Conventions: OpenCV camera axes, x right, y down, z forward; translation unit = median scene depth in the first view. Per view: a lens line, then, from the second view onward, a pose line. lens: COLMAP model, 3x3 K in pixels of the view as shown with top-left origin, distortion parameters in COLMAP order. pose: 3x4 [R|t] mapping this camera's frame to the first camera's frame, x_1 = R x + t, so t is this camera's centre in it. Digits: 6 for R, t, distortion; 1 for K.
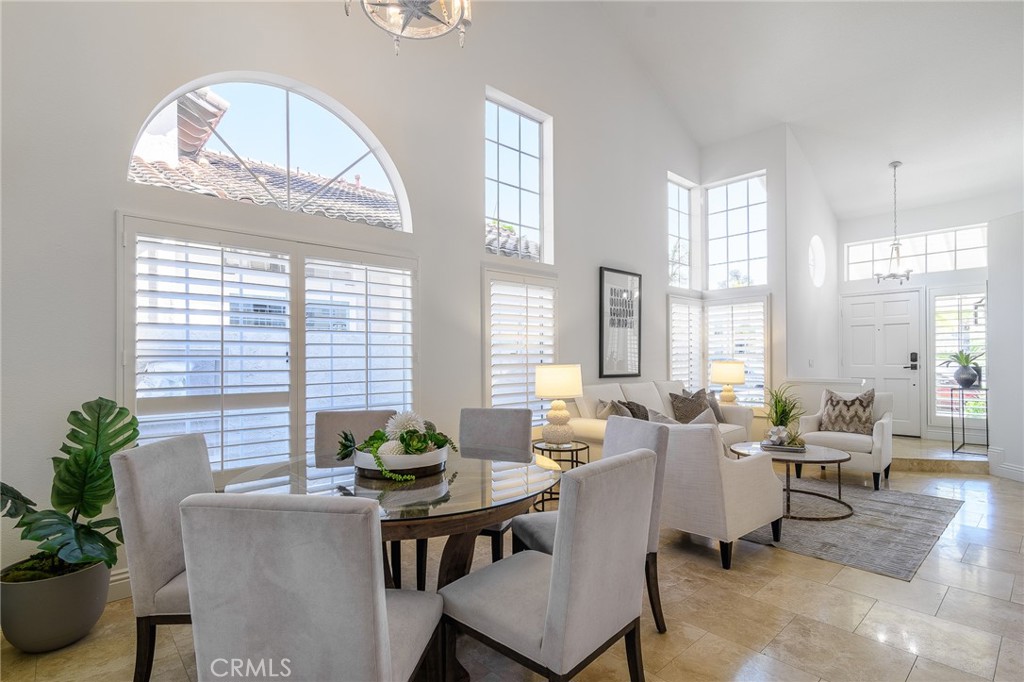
lens RADIAL K [[504.2, 0, 508.6], [0, 504.2, 357.0], [0, 0, 1]] dist [0.002447, 0.000495]
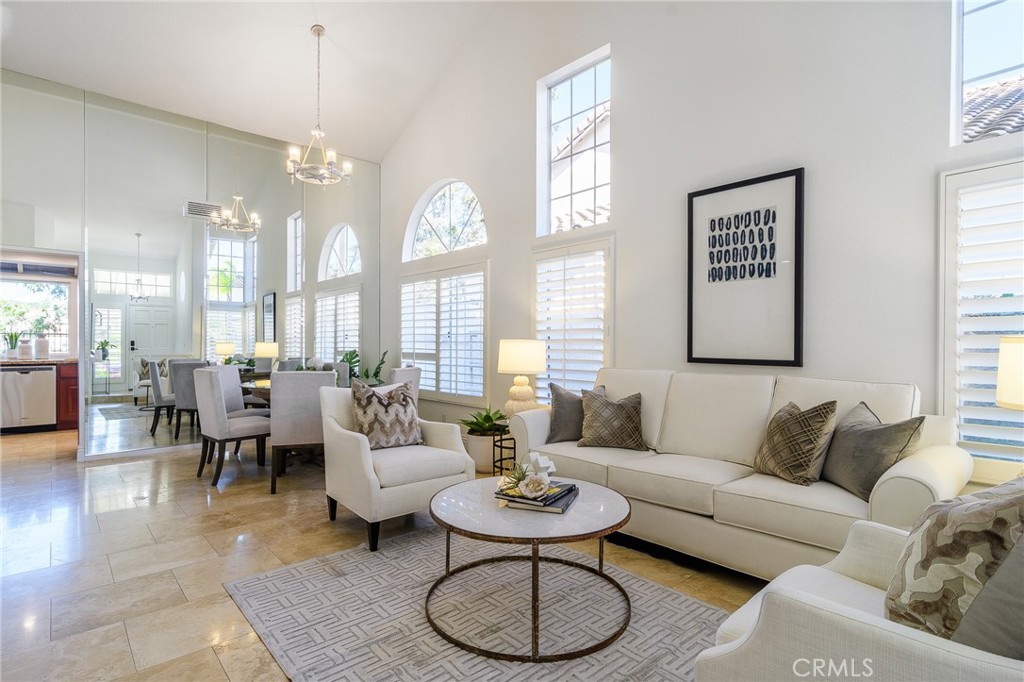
lens RADIAL K [[512.6, 0, 512.0], [0, 512.6, 341.0], [0, 0, 1]] dist [-0.000558, 0.000035]
pose [[-0.010373, 0.002843, -0.999942, 0.854767], [0.001464, 0.999995, 0.002828, 0.011295], [0.999945, -0.001435, -0.010377, 0.772070]]
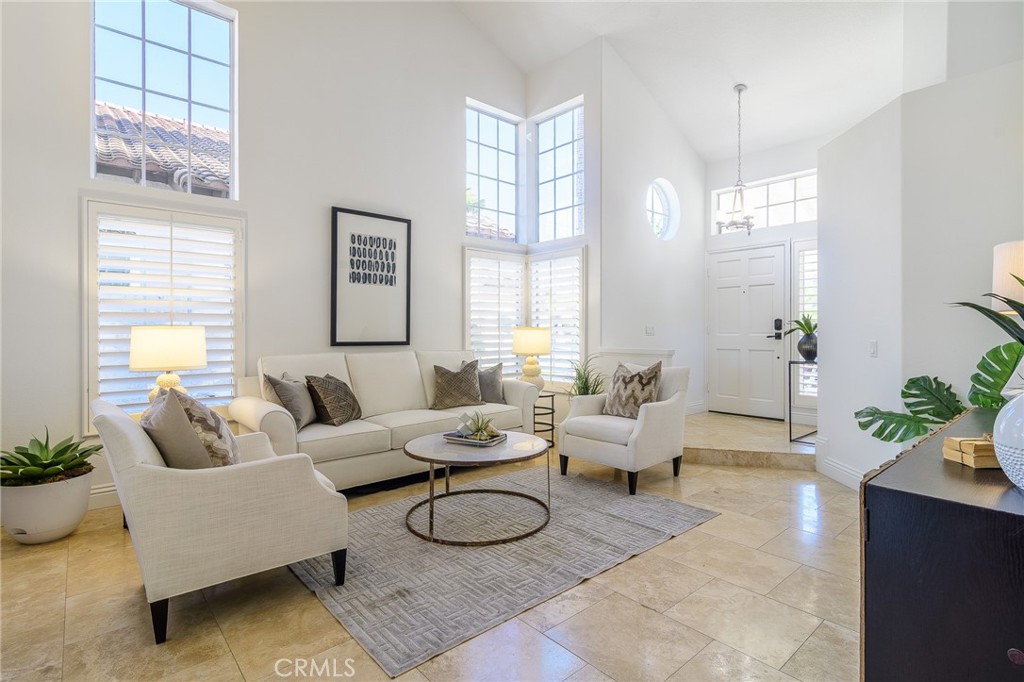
lens RADIAL K [[499.9, 0, 513.9], [0, 499.9, 334.8], [0, 0, 1]] dist [-0.001863, 0.000579]
pose [[0.999806, 0.004565, -0.019153, 0.483560], [-0.004390, 0.999948, 0.009172, 0.014828], [0.019194, -0.009086, 0.999774, 0.211526]]
